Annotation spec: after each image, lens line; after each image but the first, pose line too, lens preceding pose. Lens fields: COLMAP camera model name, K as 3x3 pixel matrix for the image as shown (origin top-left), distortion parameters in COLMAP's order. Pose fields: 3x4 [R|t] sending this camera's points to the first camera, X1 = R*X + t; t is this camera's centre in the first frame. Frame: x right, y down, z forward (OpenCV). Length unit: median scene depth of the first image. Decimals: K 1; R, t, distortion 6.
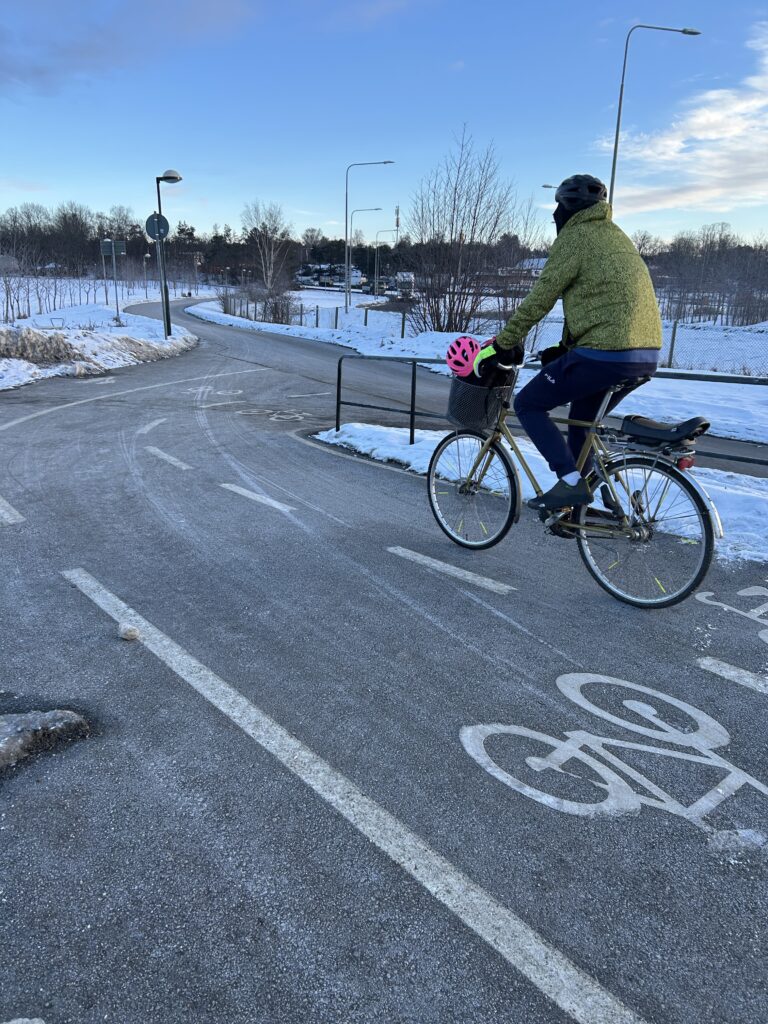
lens RADIAL K [[763.6, 0, 382.2], [0, 763.6, 503.8], [0, 0, 1]] dist [0.047880, -0.040375]
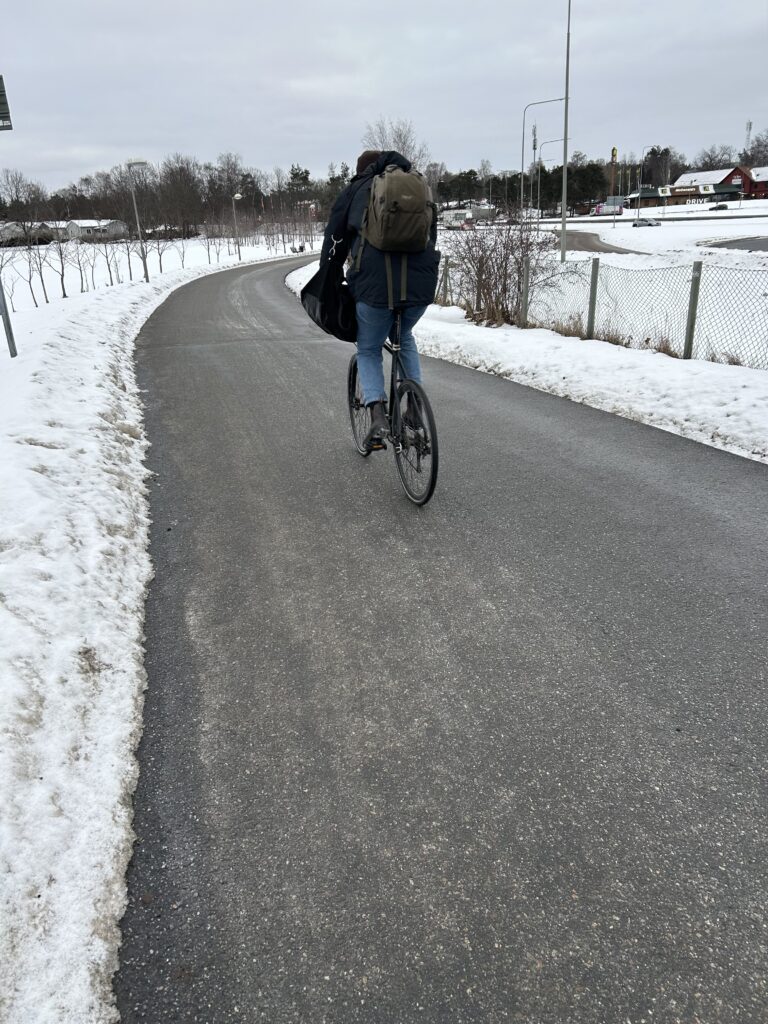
lens RADIAL K [[775.4, 0, 384.0], [0, 775.4, 512.0], [0, 0, 1]] dist [0.026192, -0.004396]
pose [[0.986804, -0.019961, -0.160682, -0.187869], [0.031806, 0.996934, 0.071485, -0.237071], [0.158762, -0.075652, 0.984414, 0.859973]]
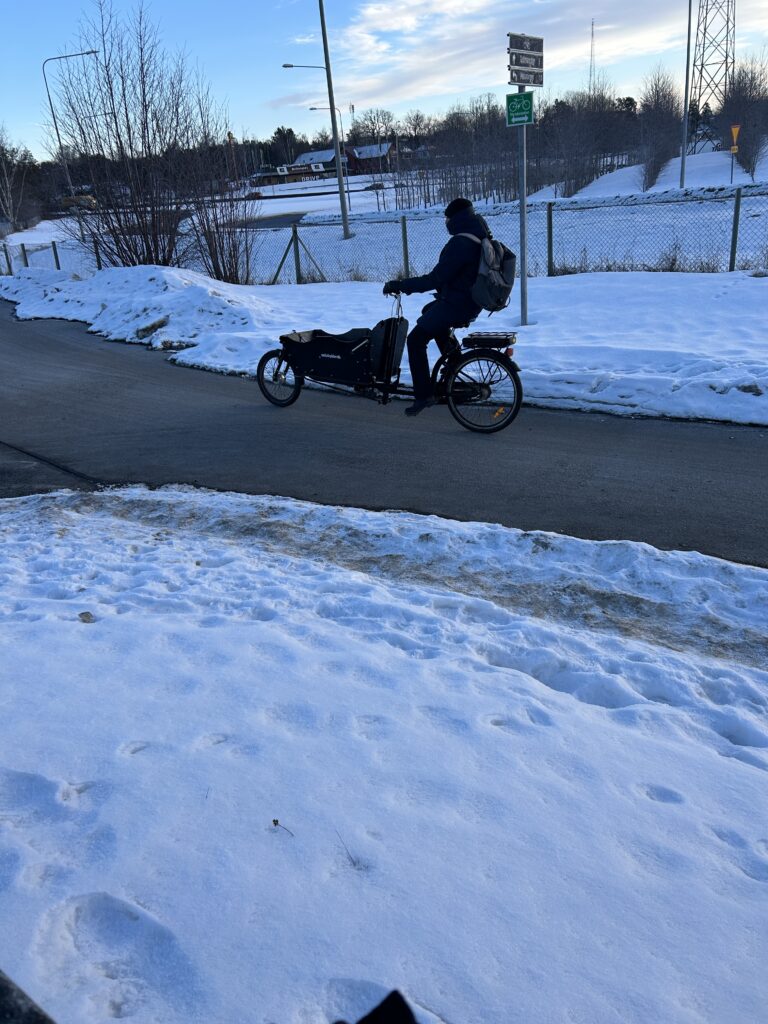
lens RADIAL K [[754.1, 0, 384.0], [0, 754.1, 512.0], [0, 0, 1]] dist [0.057498, -0.061635]
pose [[0.959011, -0.208197, 0.192231, 0.101470], [0.182239, 0.972617, 0.144241, -0.040931], [-0.216997, -0.103297, 0.970692, 0.154326]]
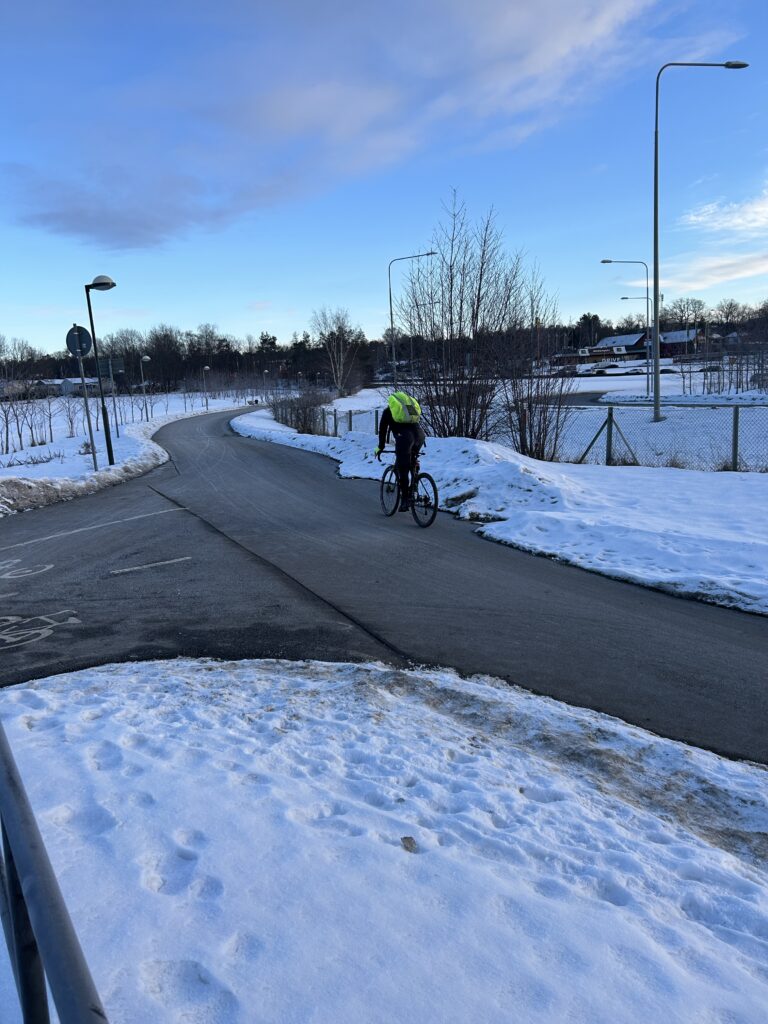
lens RADIAL K [[763.5, 0, 384.0], [0, 763.5, 507.9], [0, 0, 1]] dist [0.059923, -0.060314]
pose [[0.991162, -0.060492, -0.118061, 0.087903], [0.047200, 0.992552, -0.112308, -0.050518], [0.123975, 0.105743, 0.986635, 0.168600]]
